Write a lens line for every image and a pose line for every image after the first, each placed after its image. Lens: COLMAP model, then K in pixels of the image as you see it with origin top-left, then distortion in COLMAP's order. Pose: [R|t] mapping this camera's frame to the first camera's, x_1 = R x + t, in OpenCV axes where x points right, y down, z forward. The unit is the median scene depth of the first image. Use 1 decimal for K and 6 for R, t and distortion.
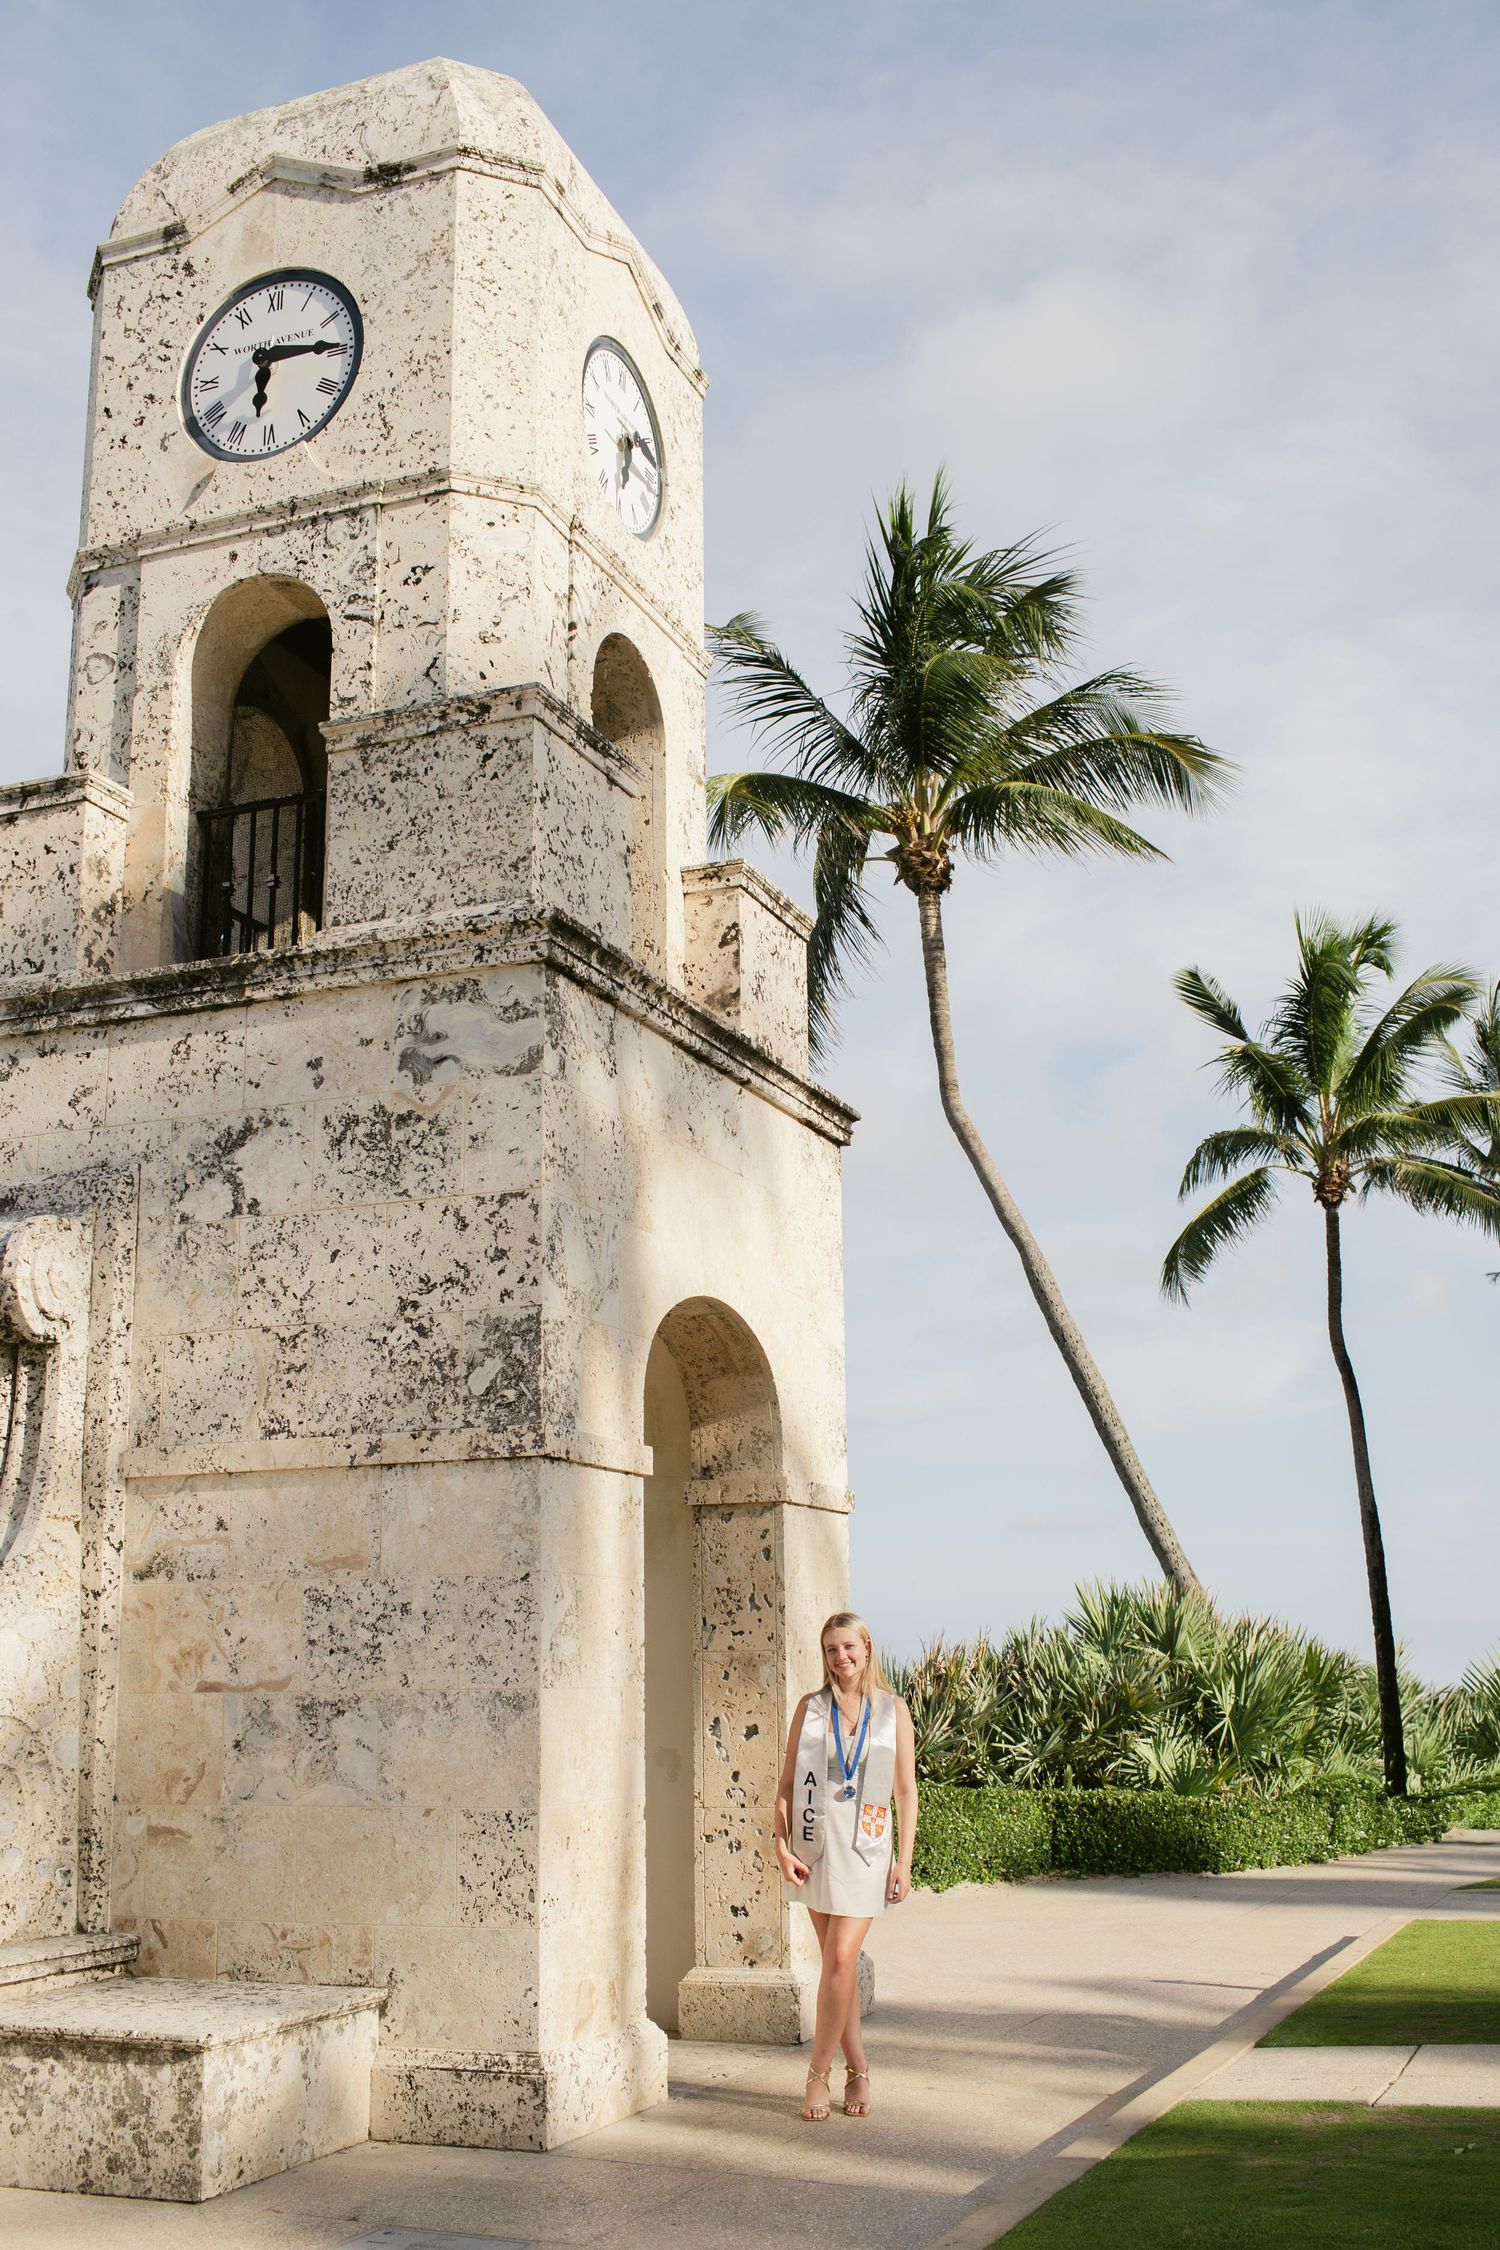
lens RADIAL K [[2330.0, 0, 749.4], [0, 2330.0, 1174.2], [0, 0, 1]] dist [-0.055418, 0.006622]
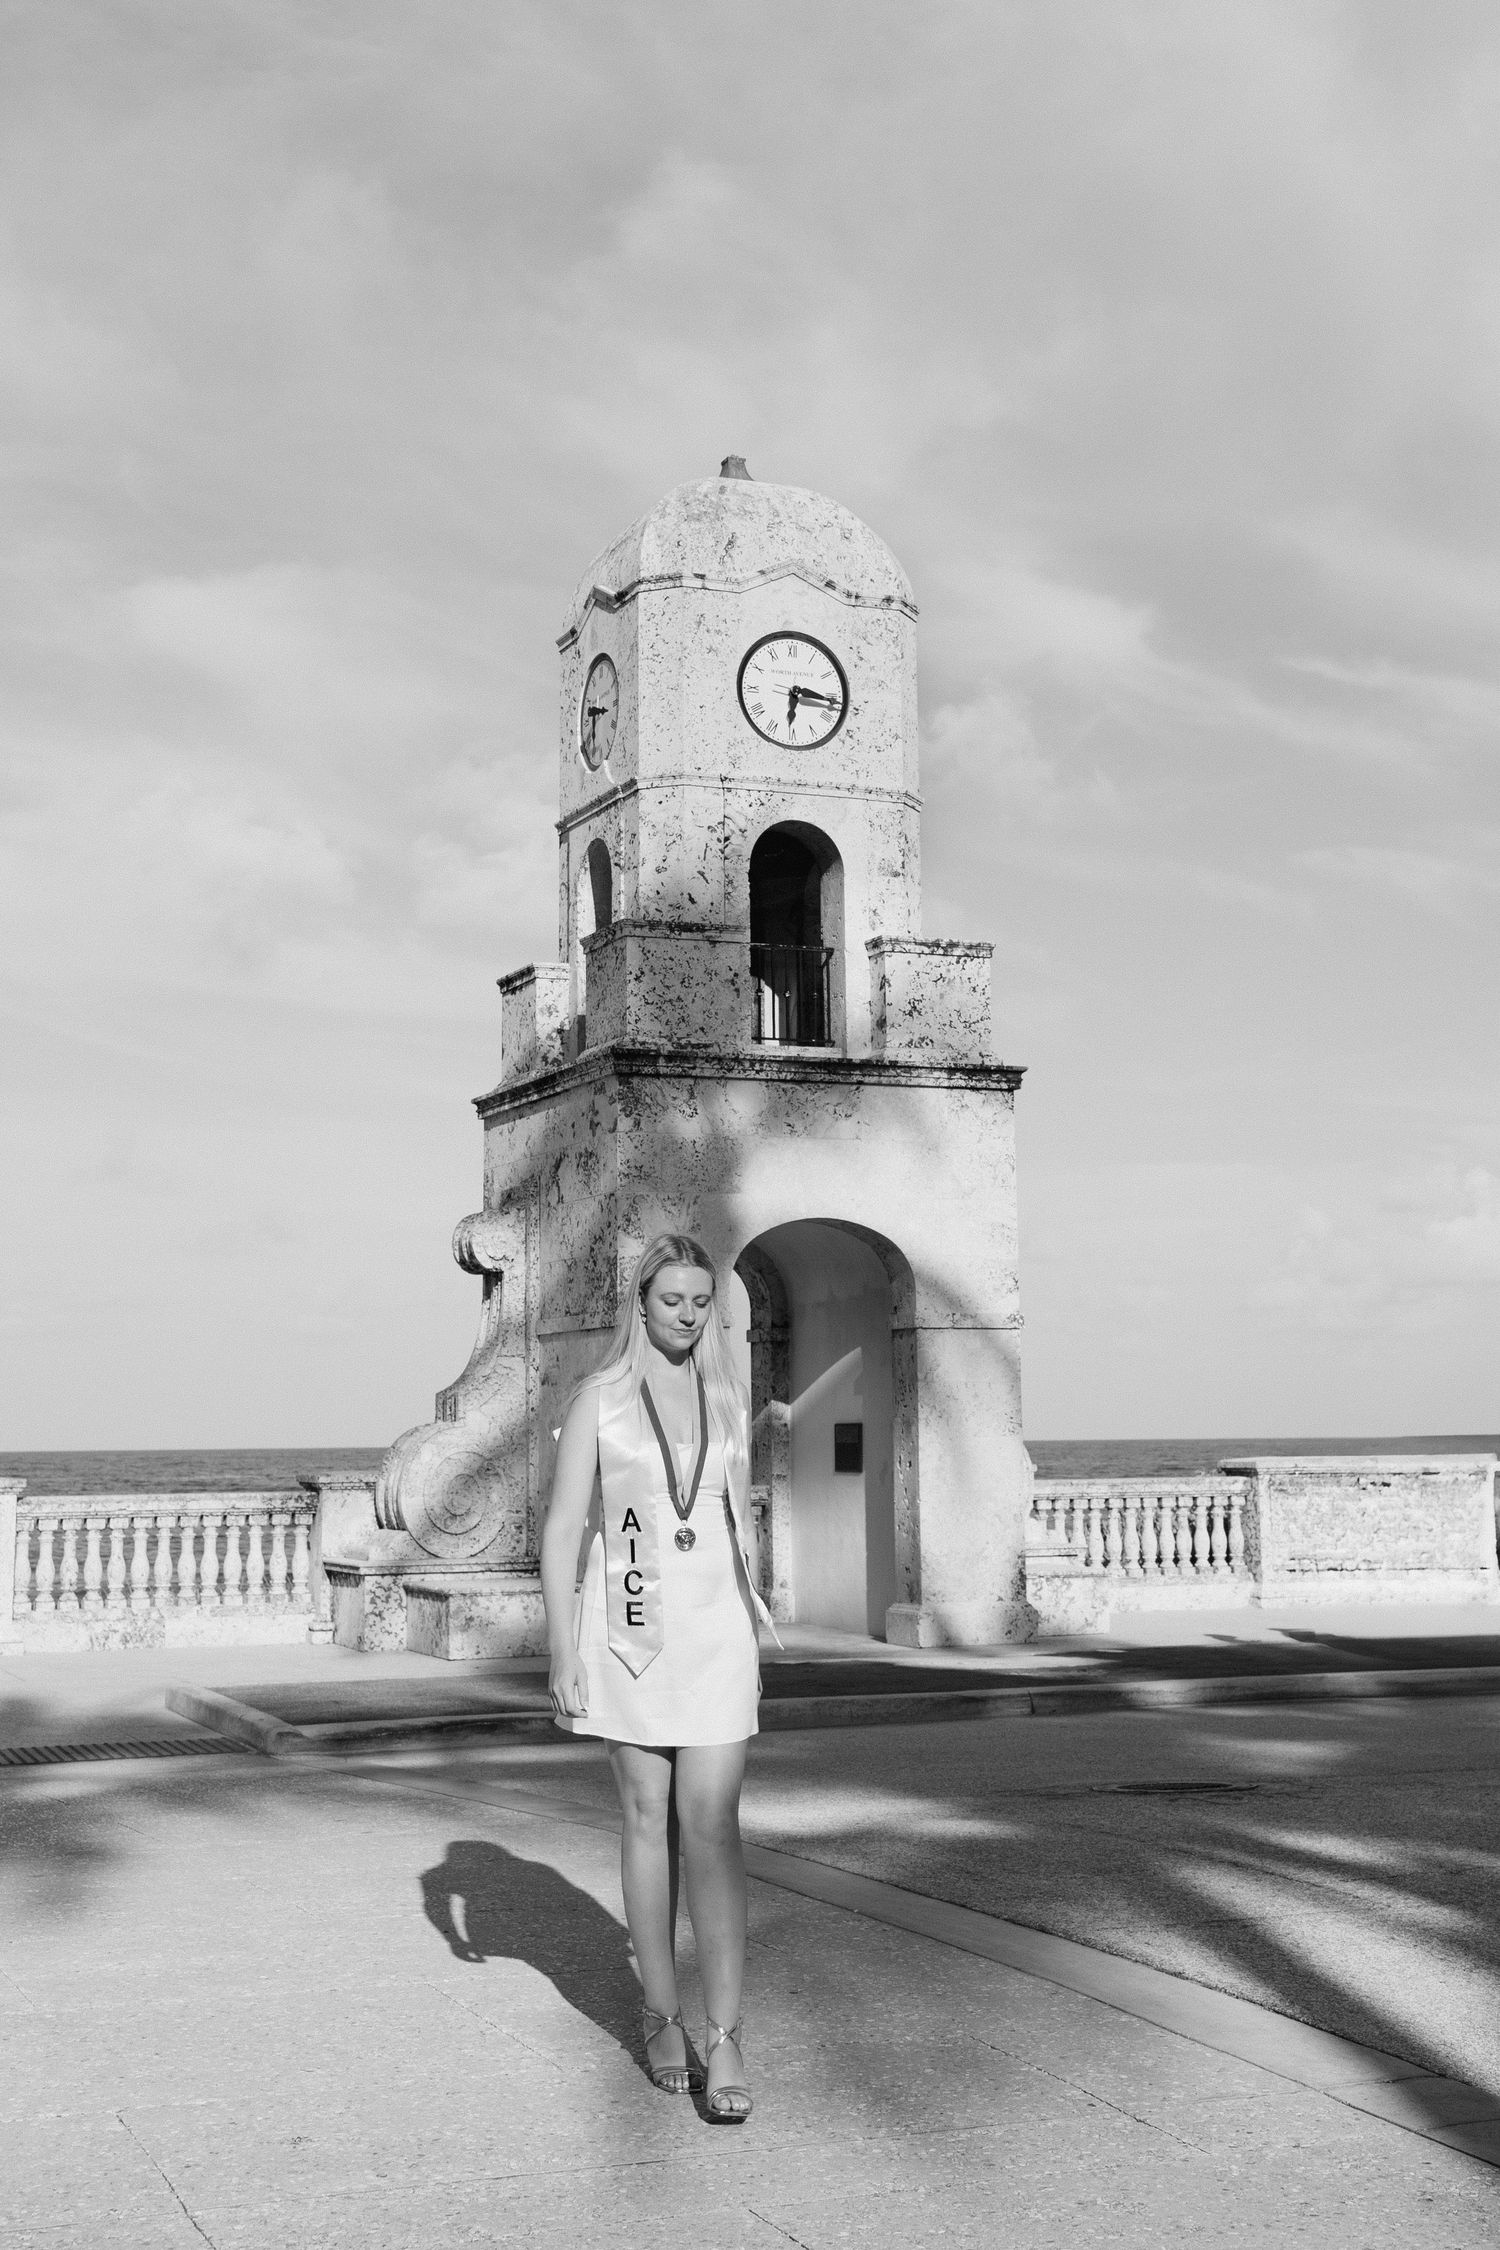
lens RADIAL K [[3120.6, 0, 752.2], [0, 3120.6, 905.9], [0, 0, 1]] dist [0.035424, -0.005920]
pose [[0.678338, -0.114577, -0.725761, 1.715221], [0.158379, 0.987347, -0.007844, -0.171945], [0.717477, -0.109624, 0.687902, -0.641347]]
